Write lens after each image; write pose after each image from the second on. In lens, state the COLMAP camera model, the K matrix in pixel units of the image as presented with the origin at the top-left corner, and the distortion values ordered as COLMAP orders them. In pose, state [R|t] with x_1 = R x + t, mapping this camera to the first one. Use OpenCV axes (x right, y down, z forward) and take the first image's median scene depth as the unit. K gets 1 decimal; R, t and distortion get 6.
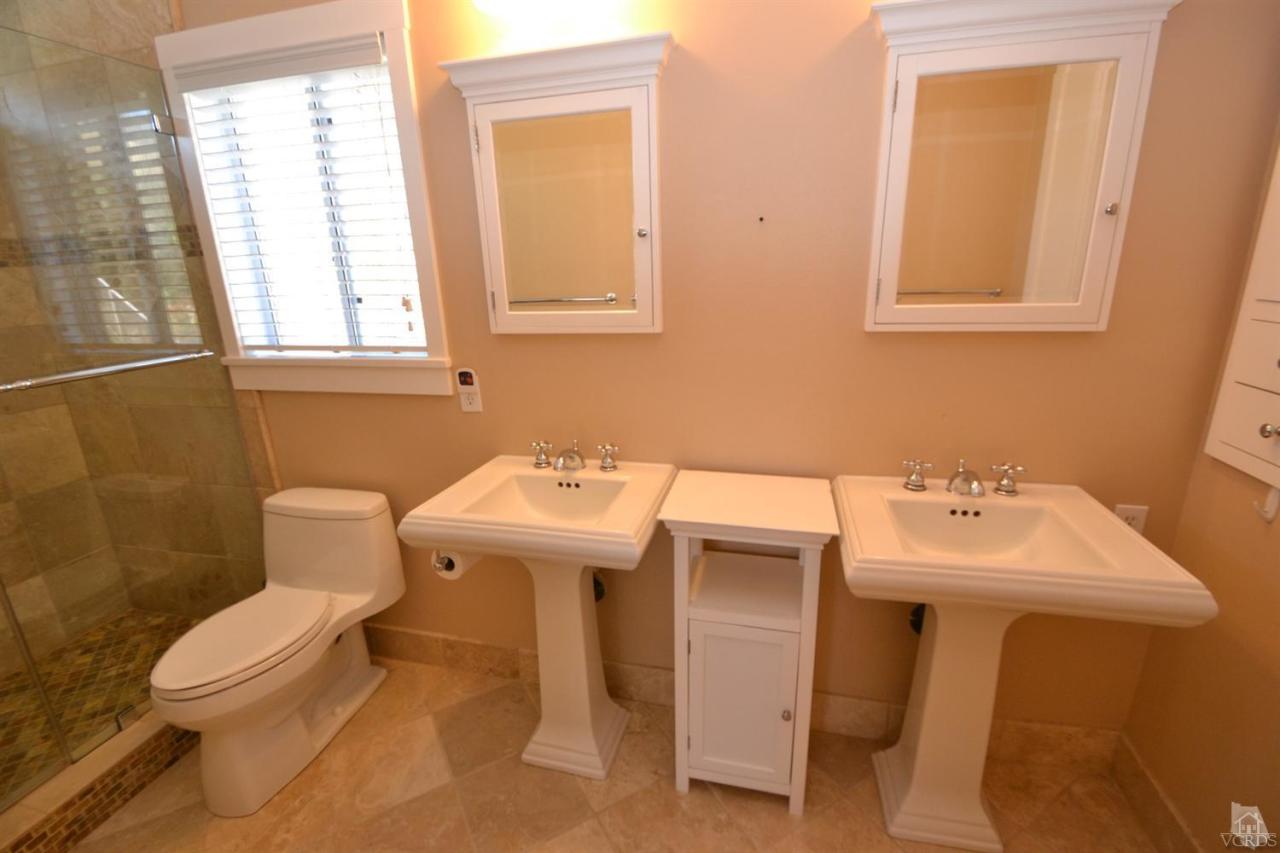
lens RADIAL K [[608.2, 0, 614.9], [0, 608.2, 453.3], [0, 0, 1]] dist [-0.000665, -0.000616]
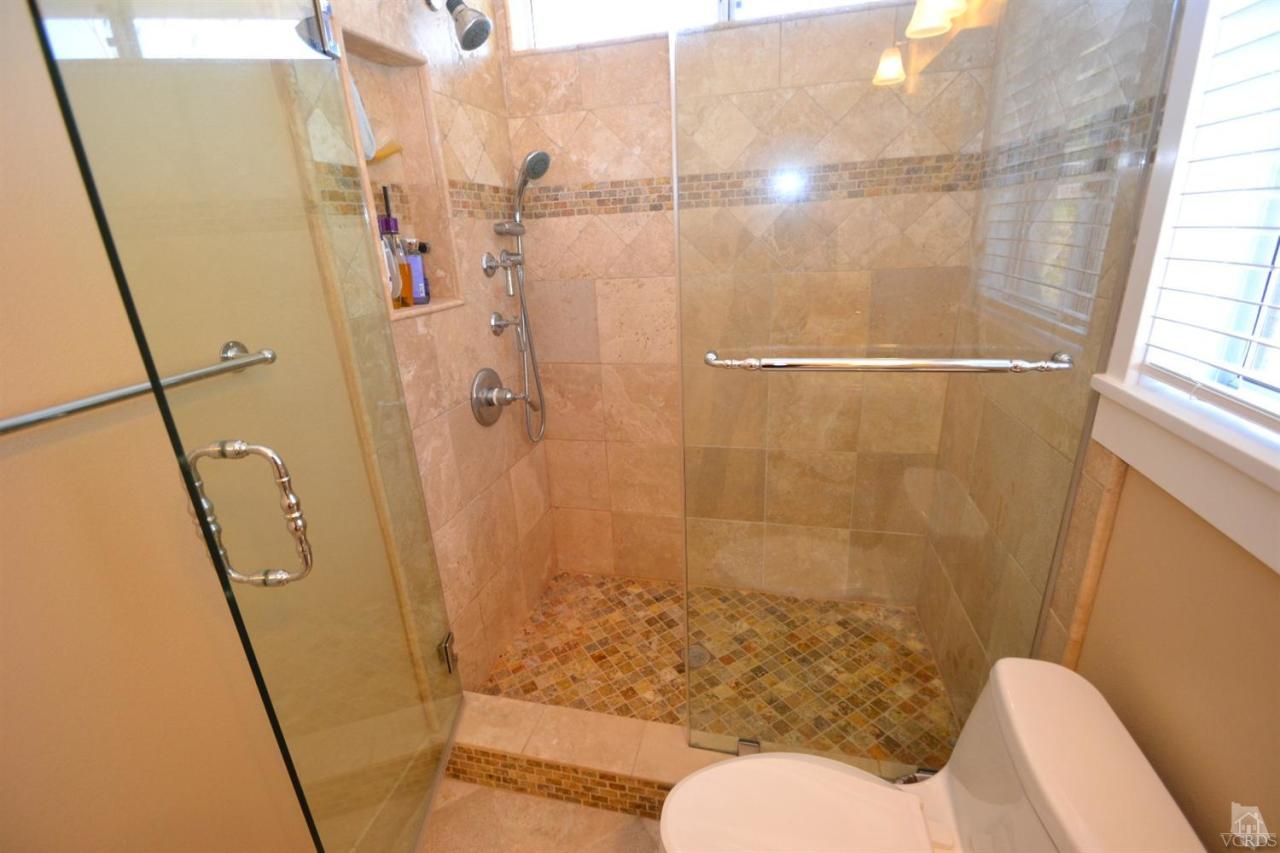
lens RADIAL K [[567.8, 0, 636.4], [0, 567.8, 437.7], [0, 0, 1]] dist [0.025526, -0.027642]
pose [[0.056436, 0.376656, -0.924632, -0.265553], [-0.254578, 0.900925, 0.351460, -0.222141], [0.965404, 0.215556, 0.146733, 0.715836]]
